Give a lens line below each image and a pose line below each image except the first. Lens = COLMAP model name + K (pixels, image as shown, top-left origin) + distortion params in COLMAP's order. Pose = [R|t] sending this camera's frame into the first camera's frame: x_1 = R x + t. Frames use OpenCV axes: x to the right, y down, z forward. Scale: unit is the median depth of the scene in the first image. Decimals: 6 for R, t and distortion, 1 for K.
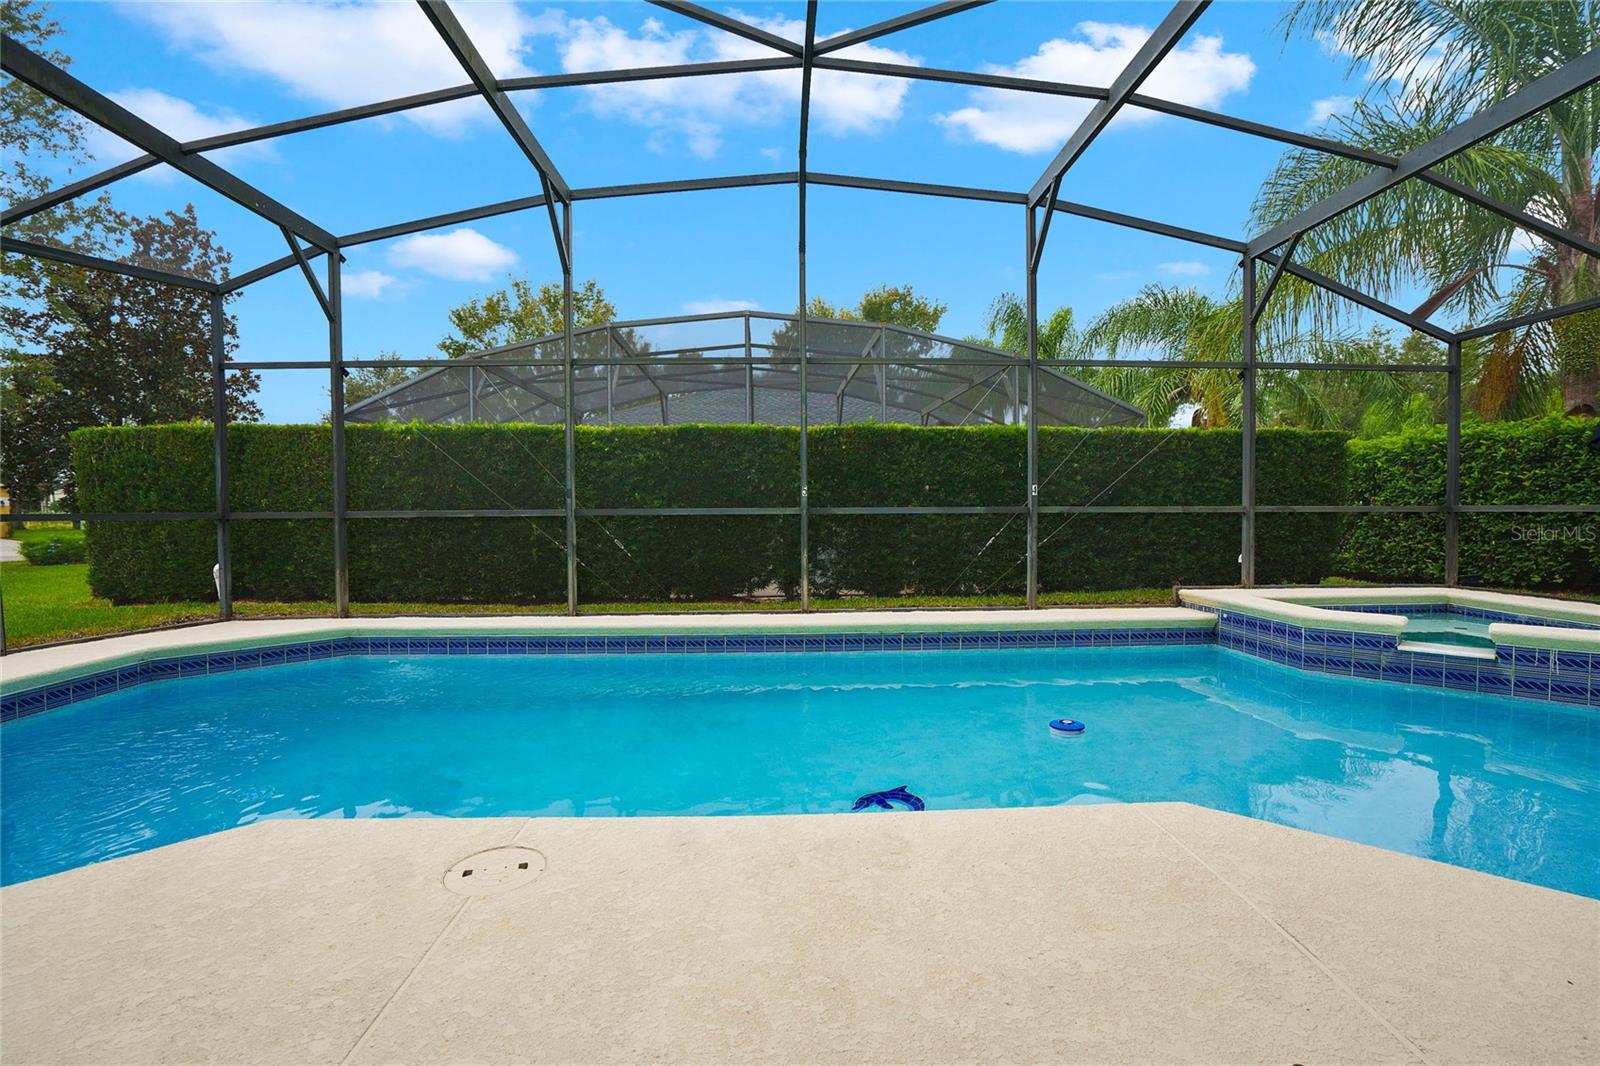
lens RADIAL K [[741.7, 0, 797.8], [0, 741.7, 521.5], [0, 0, 1]] dist [-0.022802, 0.000869]
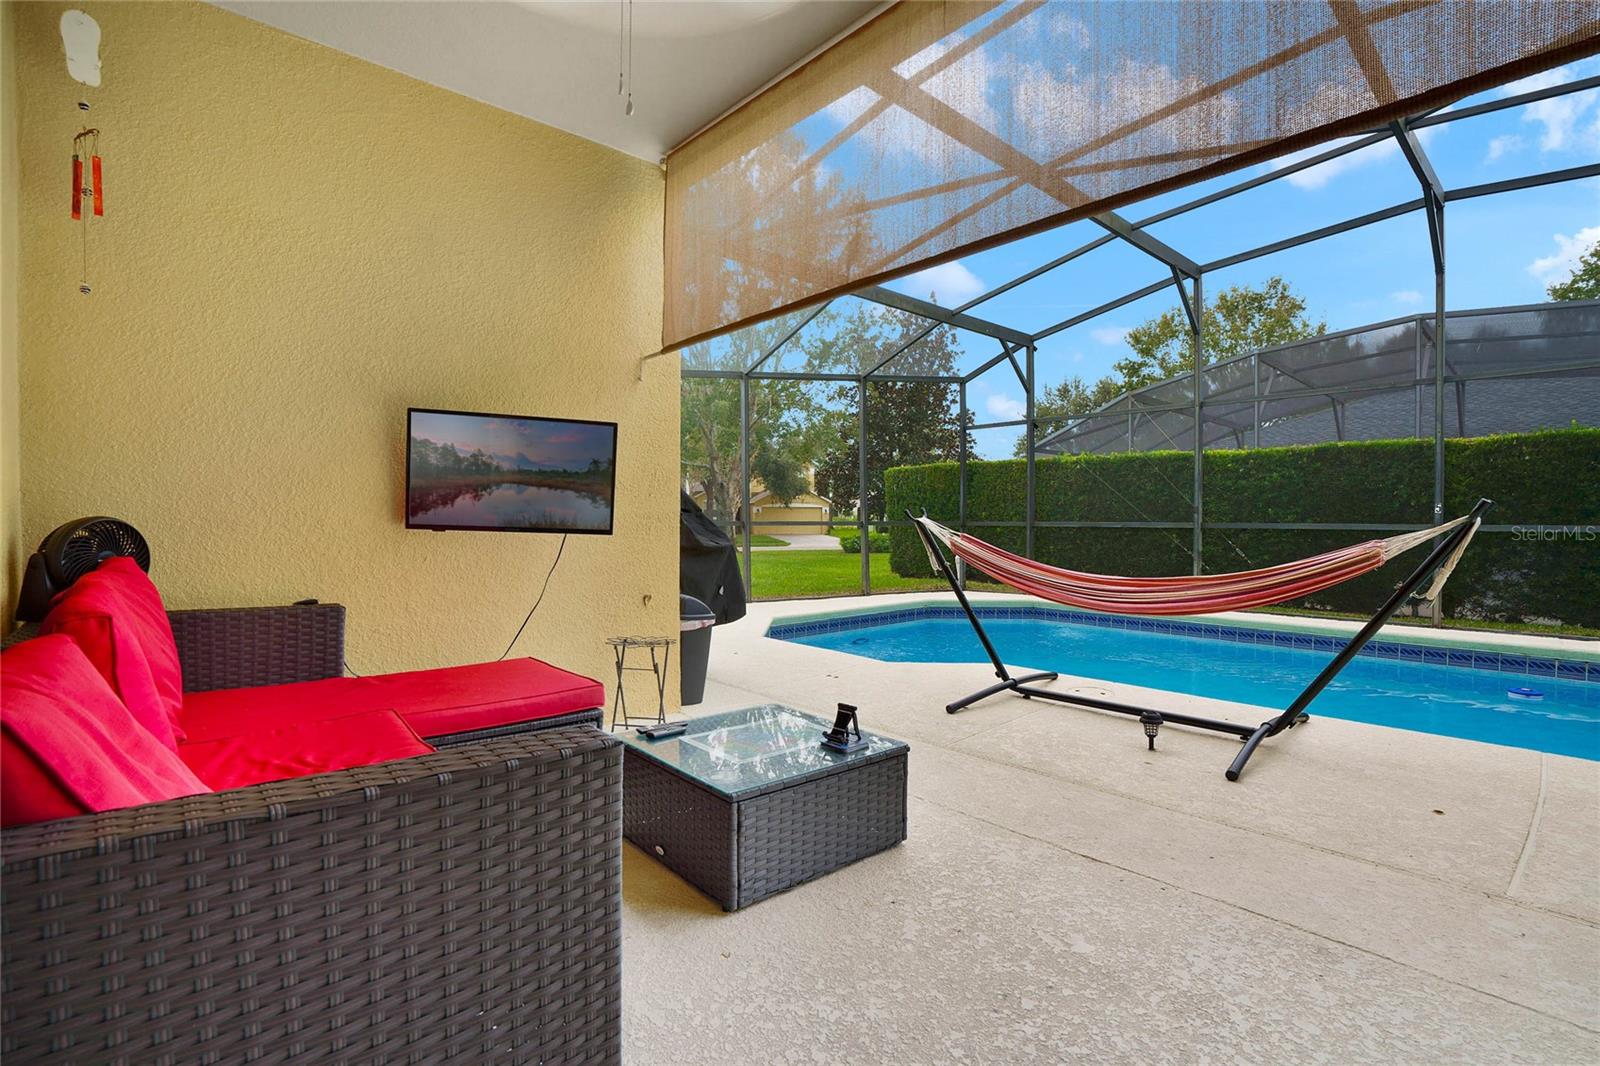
lens RADIAL K [[741.7, 0, 797.8], [0, 741.7, 521.5], [0, 0, 1]] dist [-0.022802, 0.000869]
pose [[0.651391, 0.013236, -0.758627, 0.153848], [-0.022887, 0.999736, -0.002209, -0.000438], [0.758397, 0.018802, 0.651522, -0.248249]]
